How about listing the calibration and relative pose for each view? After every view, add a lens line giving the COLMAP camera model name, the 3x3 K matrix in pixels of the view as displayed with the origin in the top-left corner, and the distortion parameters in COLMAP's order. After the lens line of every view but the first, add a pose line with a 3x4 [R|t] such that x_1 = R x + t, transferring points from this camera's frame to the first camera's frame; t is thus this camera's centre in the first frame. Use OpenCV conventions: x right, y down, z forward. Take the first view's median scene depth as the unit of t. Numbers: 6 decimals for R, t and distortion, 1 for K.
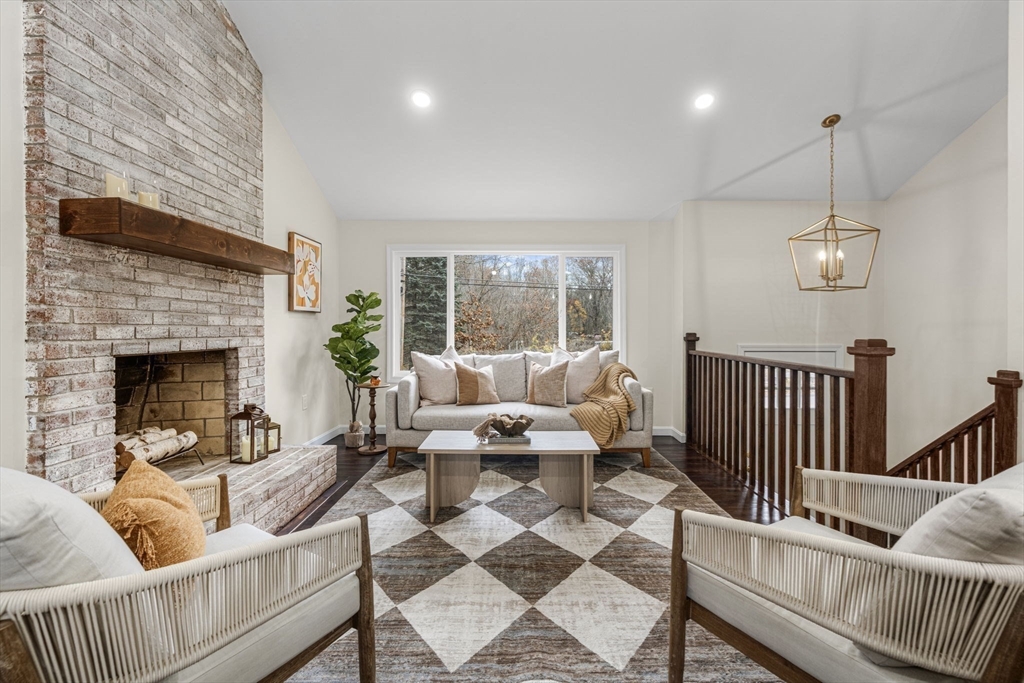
lens RADIAL K [[463.5, 0, 512.8], [0, 463.5, 332.9], [0, 0, 1]] dist [-0.009074, 0.003369]
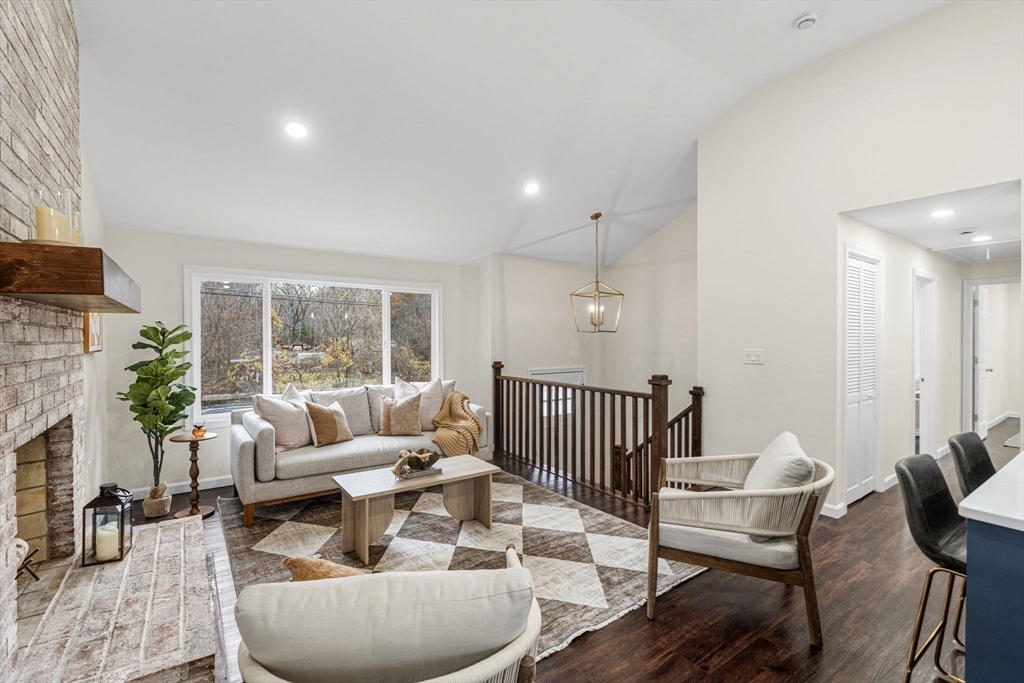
lens RADIAL K [[463.5, 0, 514.3], [0, 463.5, 343.6], [0, 0, 1]] dist [-0.009074, 0.003369]
pose [[0.806284, -0.008832, 0.591462, -0.466141], [0.006803, 0.999961, 0.005658, -0.081947], [-0.591489, -0.000538, 0.806313, -0.030033]]
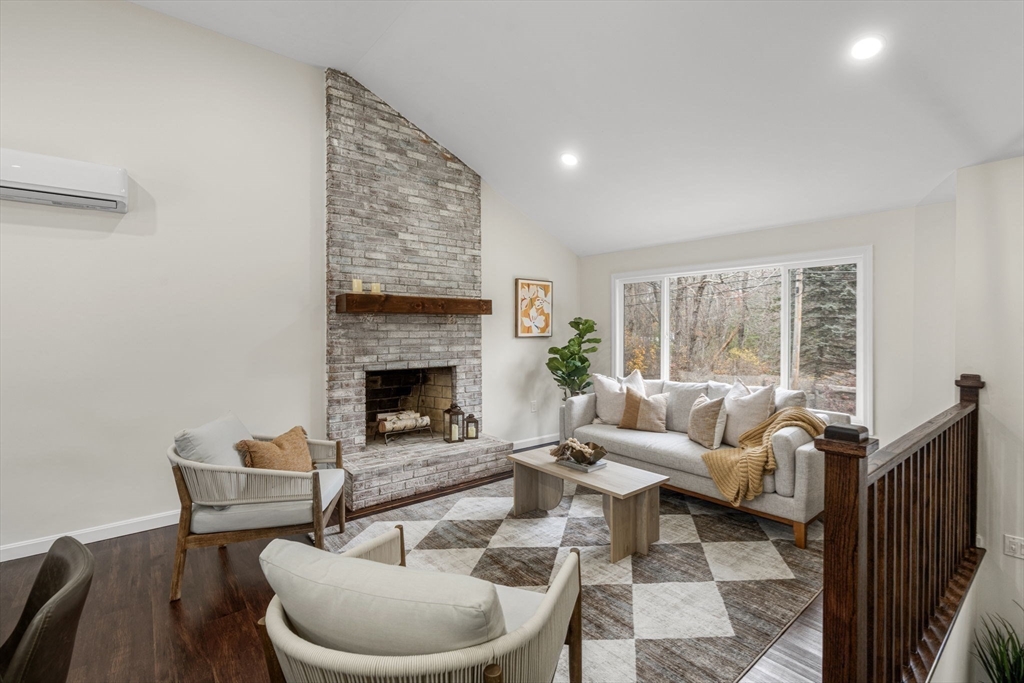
lens RADIAL K [[463.5, 0, 515.3], [0, 463.5, 333.4], [0, 0, 1]] dist [-0.009074, 0.003369]
pose [[0.641993, 0.007119, -0.766677, 0.711388], [-0.006103, 0.999973, 0.004174, -0.083530], [0.766686, 0.001999, 0.642019, 0.172926]]
